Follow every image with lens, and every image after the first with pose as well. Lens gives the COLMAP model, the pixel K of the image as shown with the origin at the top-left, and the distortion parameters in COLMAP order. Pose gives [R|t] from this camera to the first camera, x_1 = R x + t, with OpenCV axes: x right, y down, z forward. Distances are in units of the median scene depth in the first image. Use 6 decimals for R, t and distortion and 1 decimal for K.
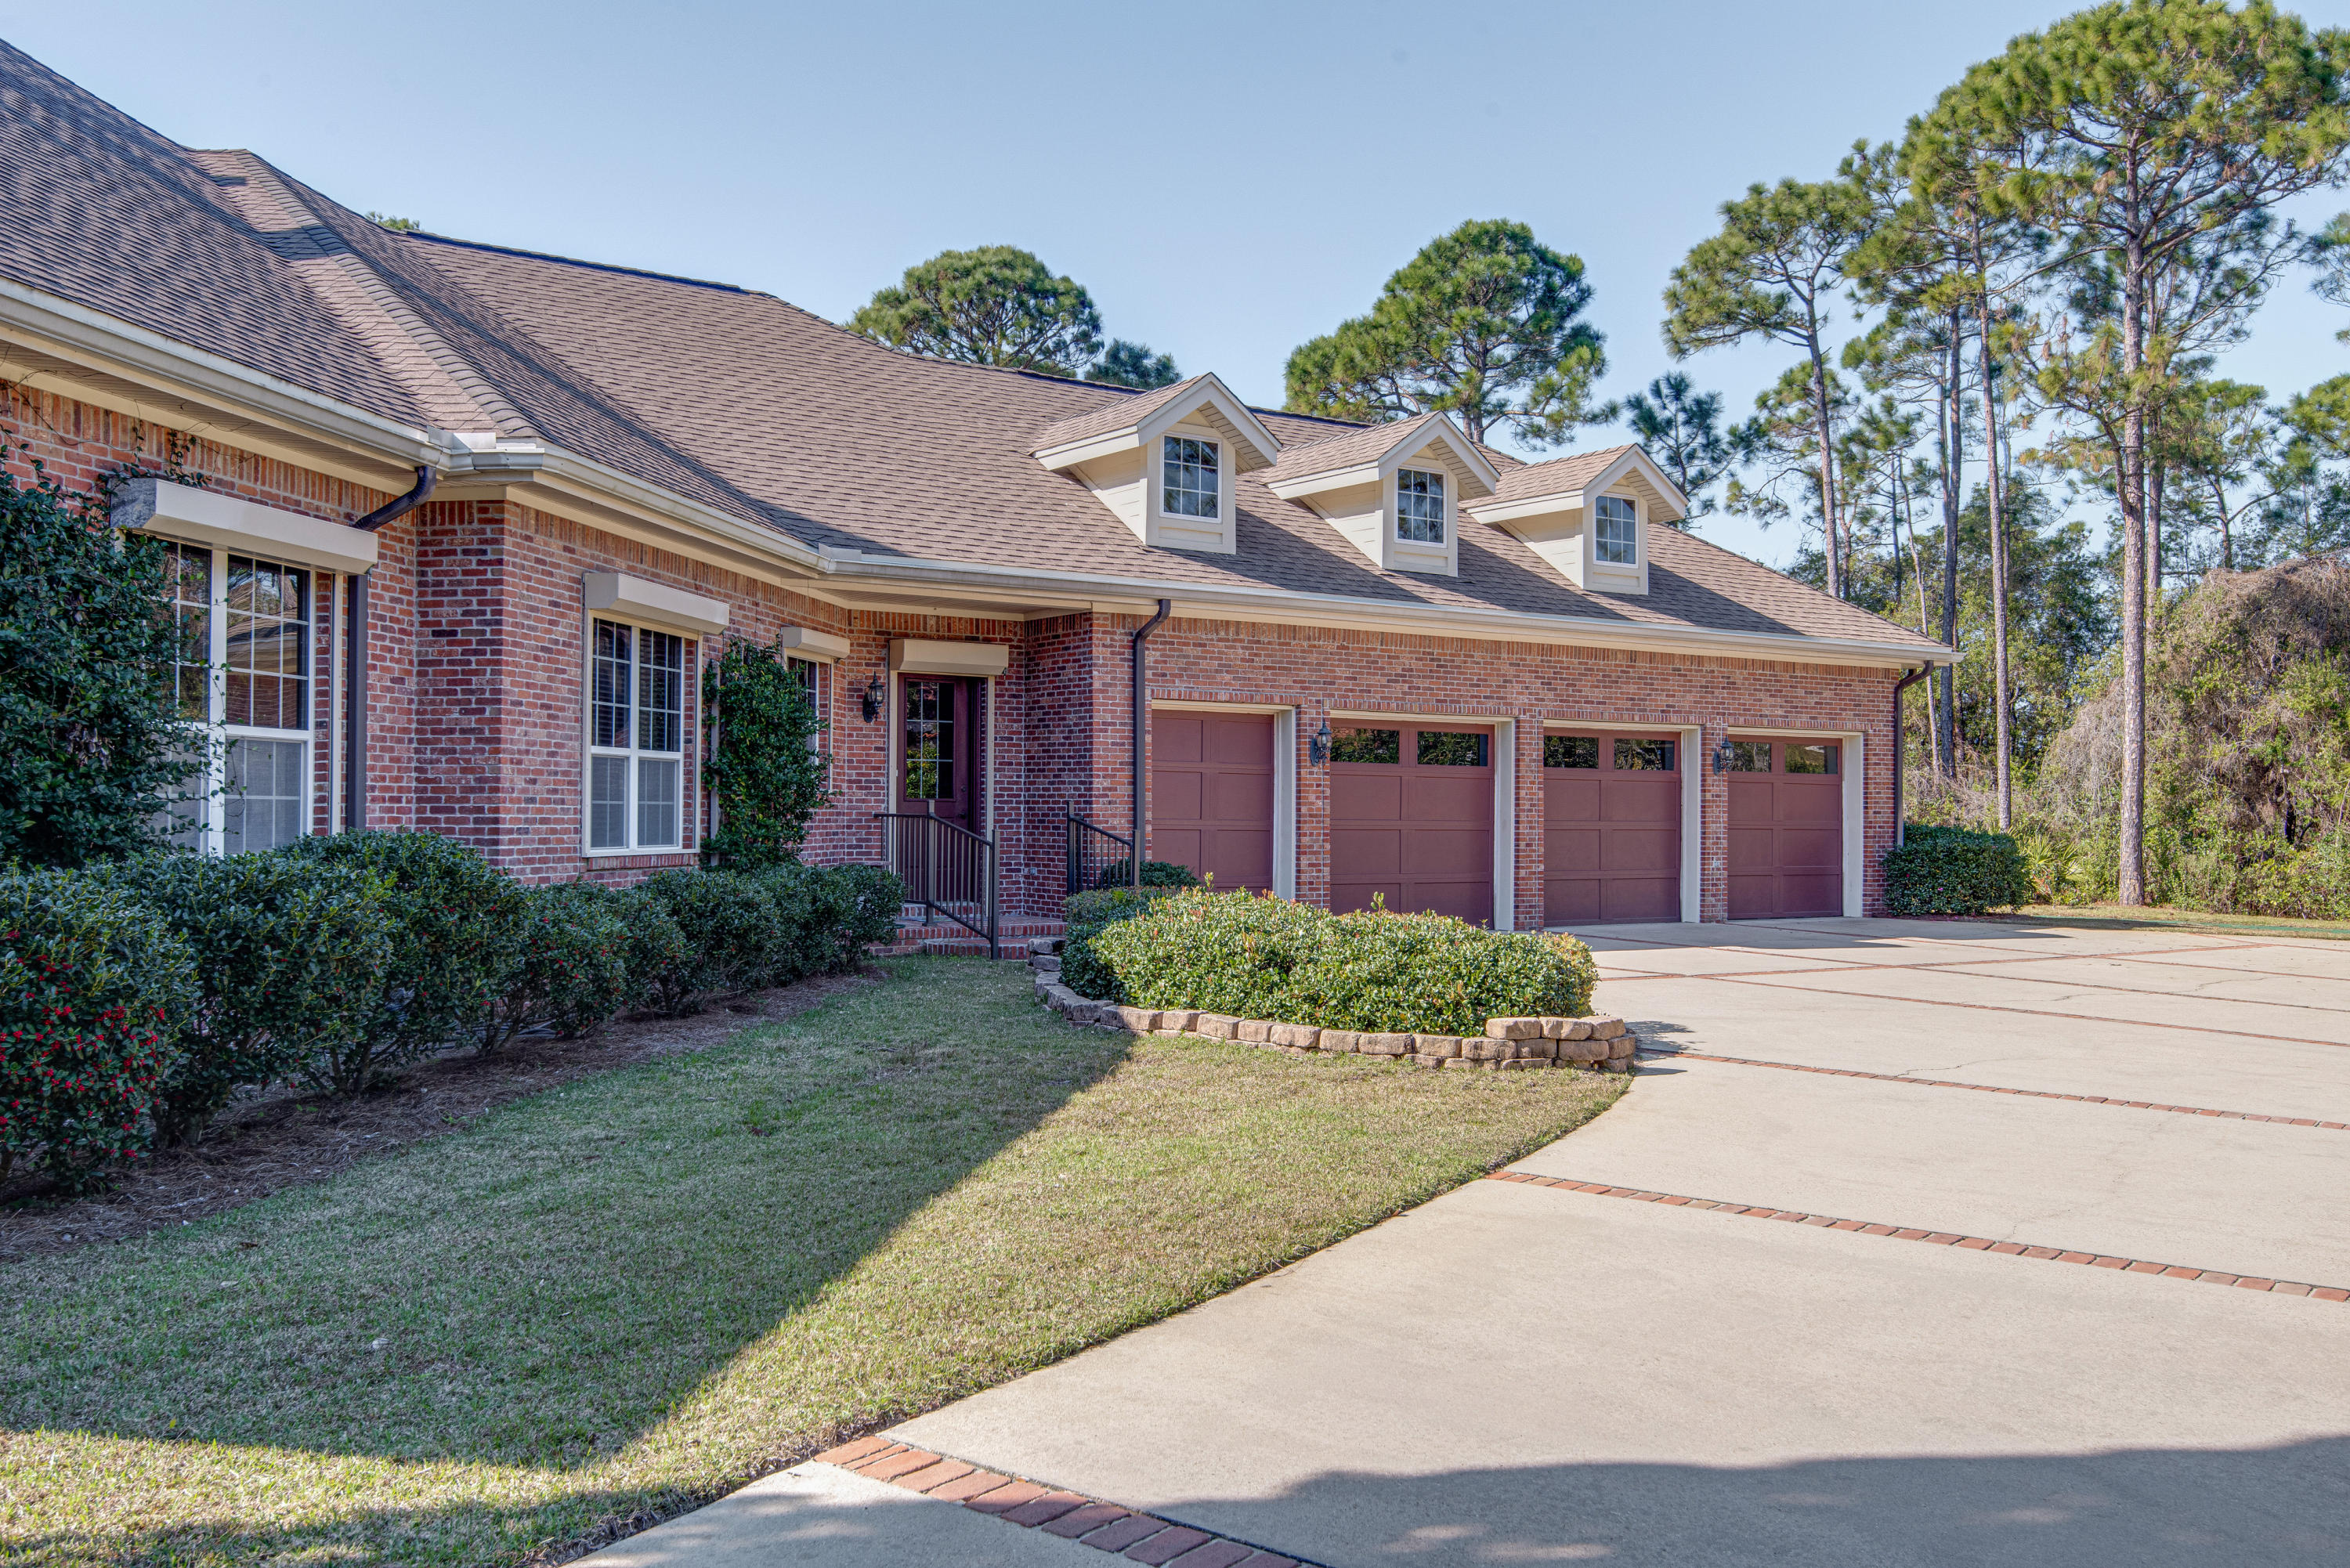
lens RADIAL K [[1999.1, 0, 1175.0], [0, 1999.1, 784.0], [0, 0, 1]] dist [0.013892, 0.014922]
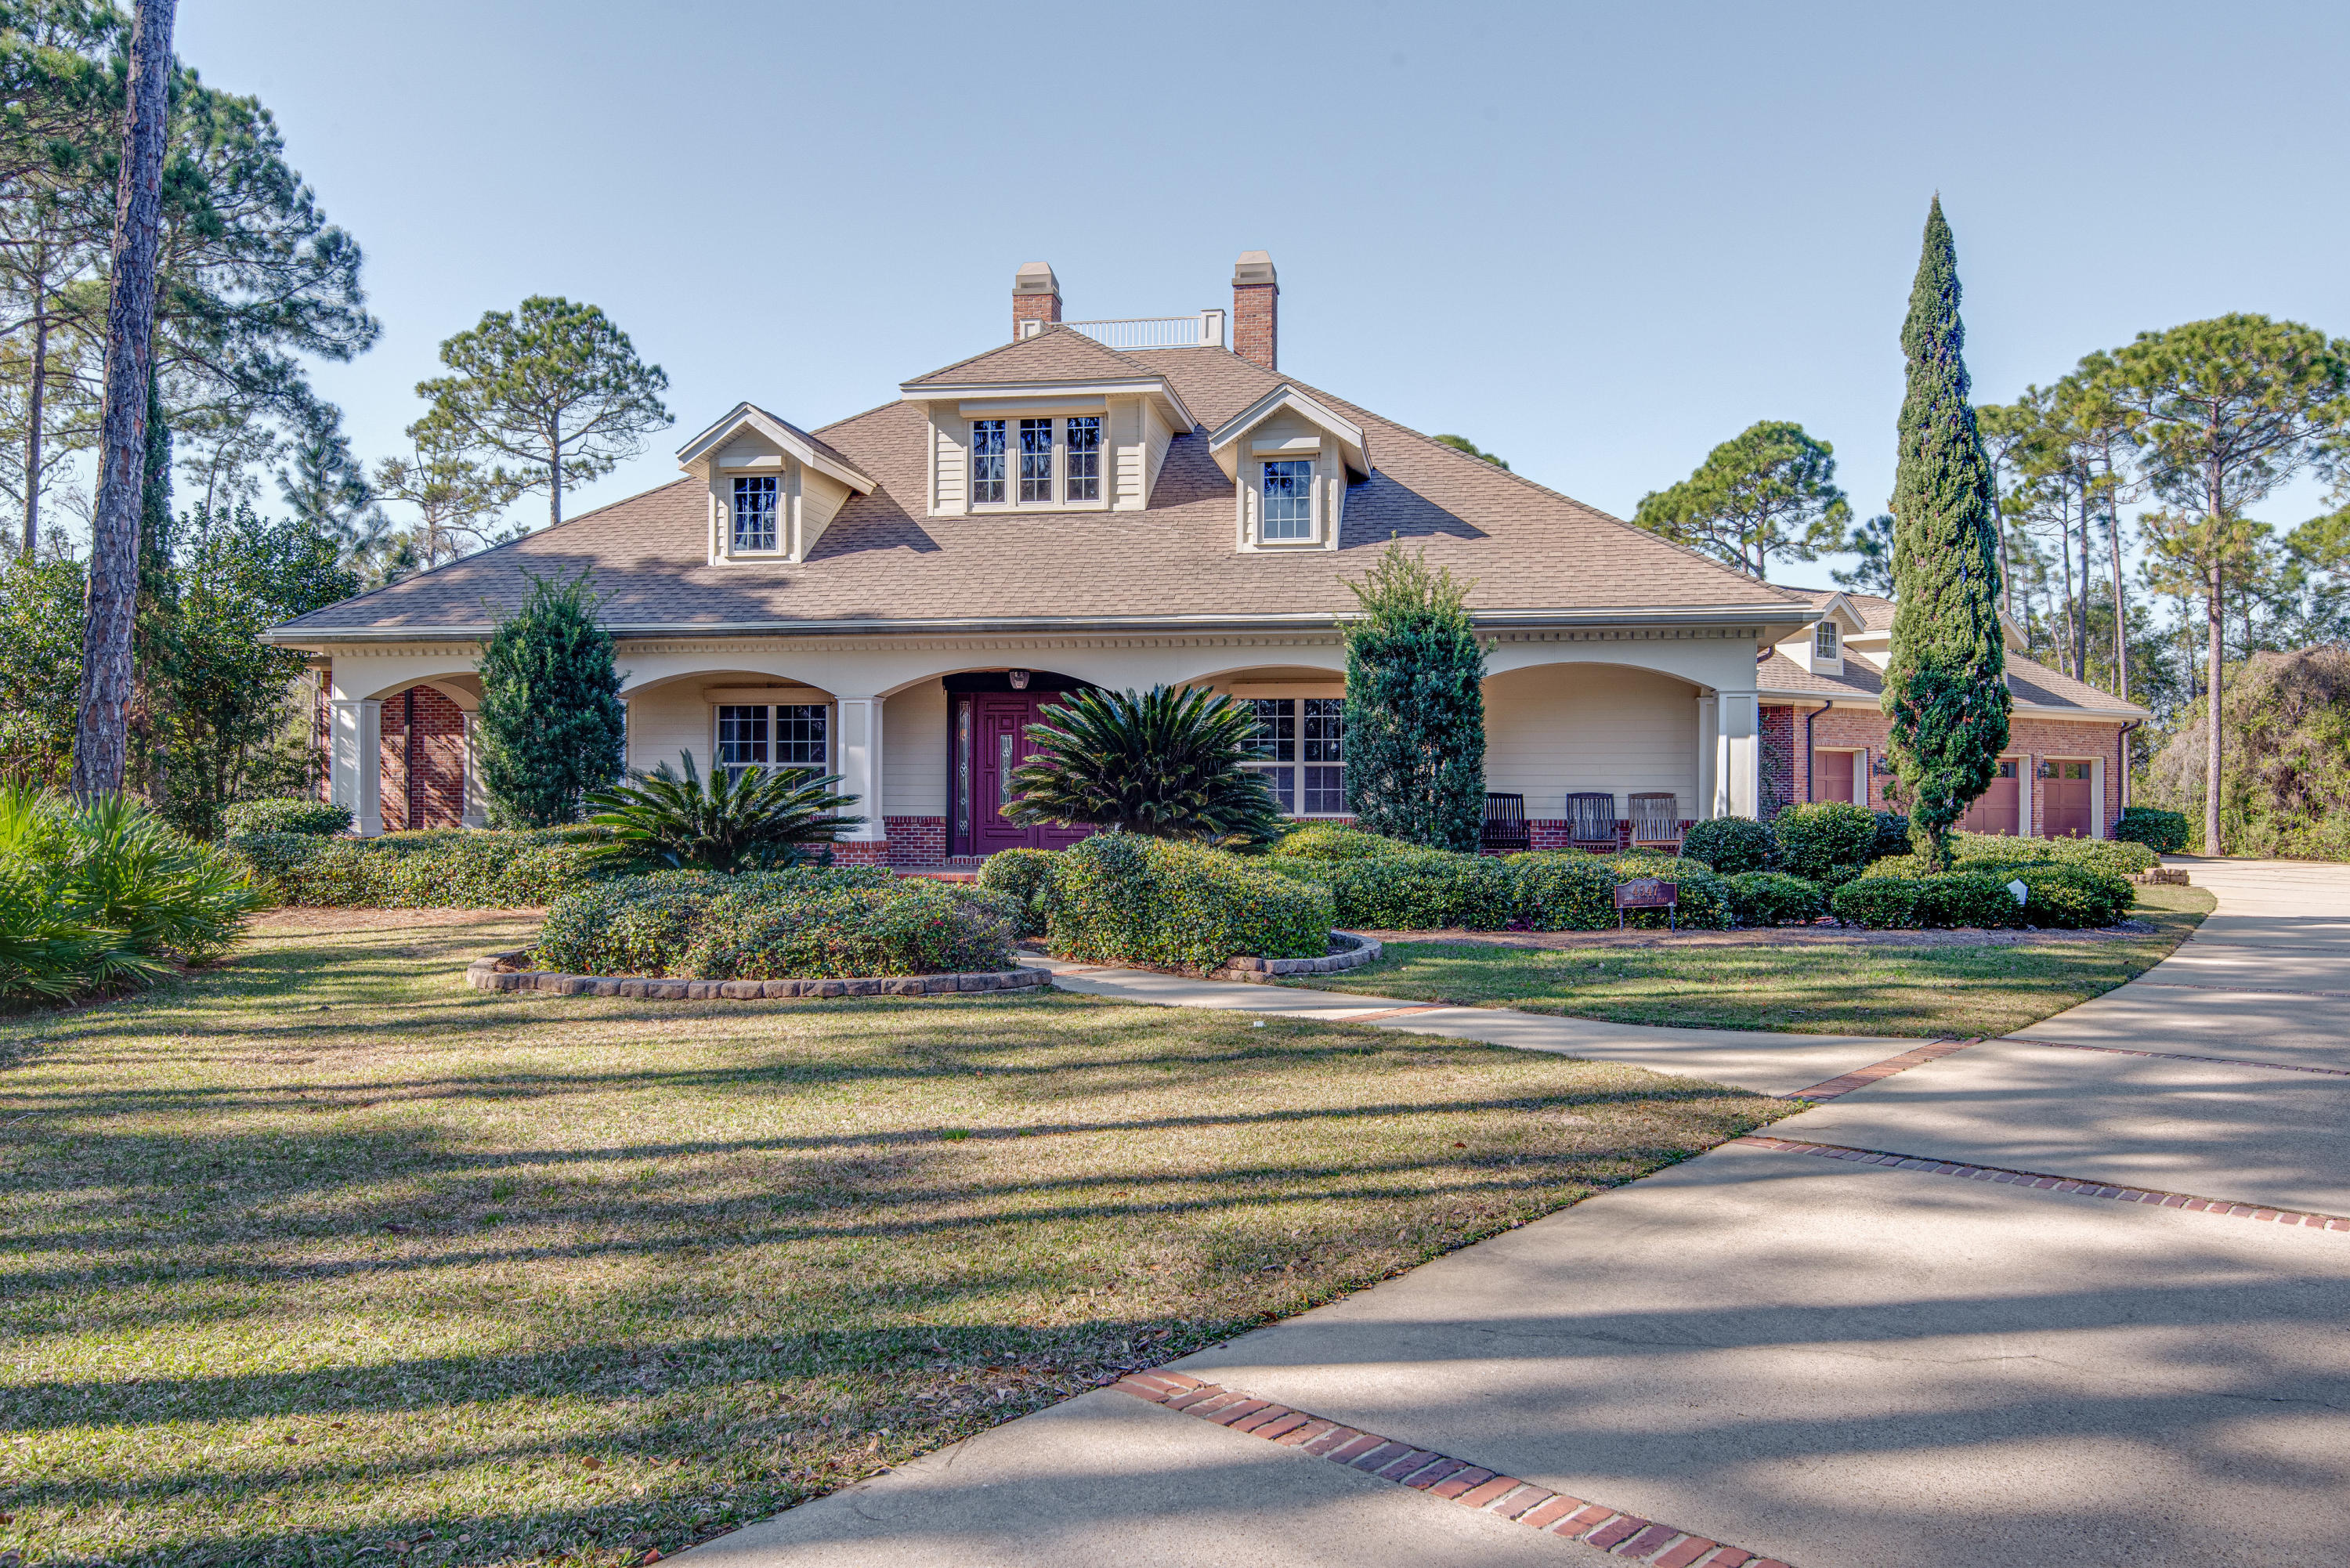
lens RADIAL K [[1707.3, 0, 1175.0], [0, 1707.3, 784.0], [0, 0, 1]] dist [0.046648, -0.035258]
pose [[0.999726, 0.004381, -0.022980, -0.353317], [-0.004157, 0.999944, 0.009778, -0.009275], [0.023022, -0.009680, 0.999688, -0.457257]]
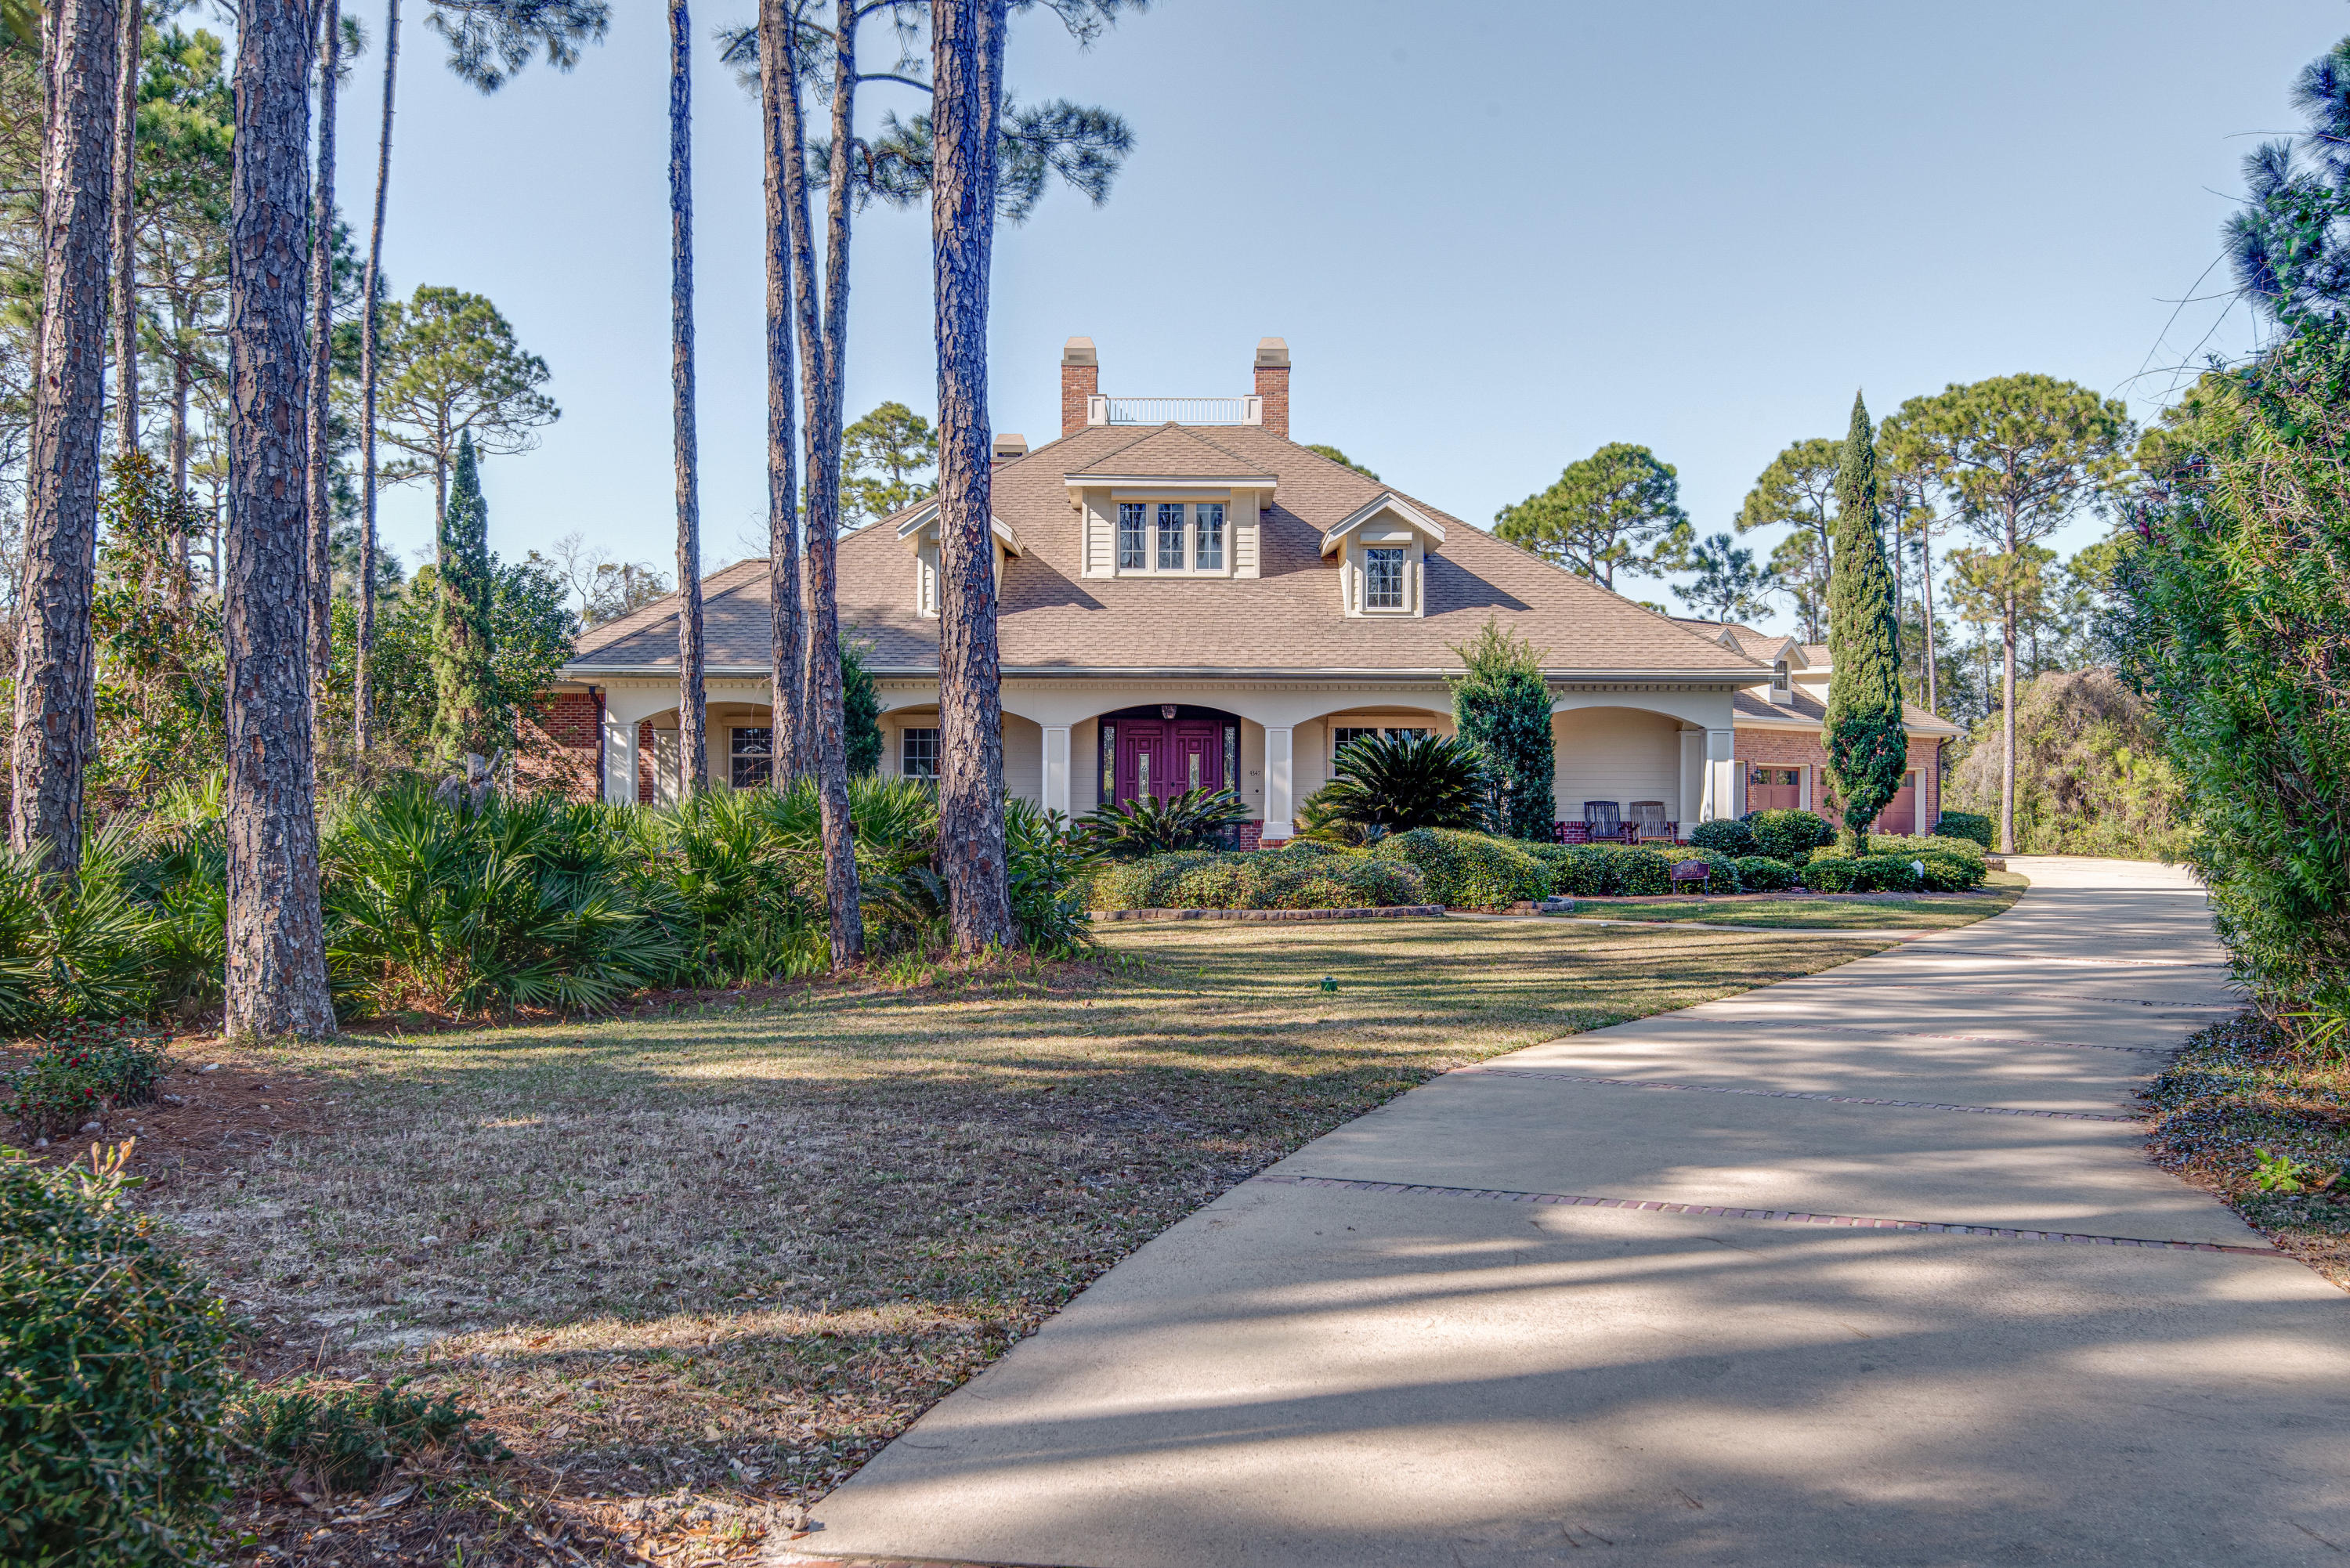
lens RADIAL K [[1999.1, 0, 1175.0], [0, 1999.1, 784.0], [0, 0, 1]] dist [0.013892, 0.014922]
pose [[0.991155, 0.007291, 0.132507, -0.538244], [-0.008660, 0.999915, 0.009760, -0.016113], [-0.132424, -0.010821, 0.991134, -0.746472]]
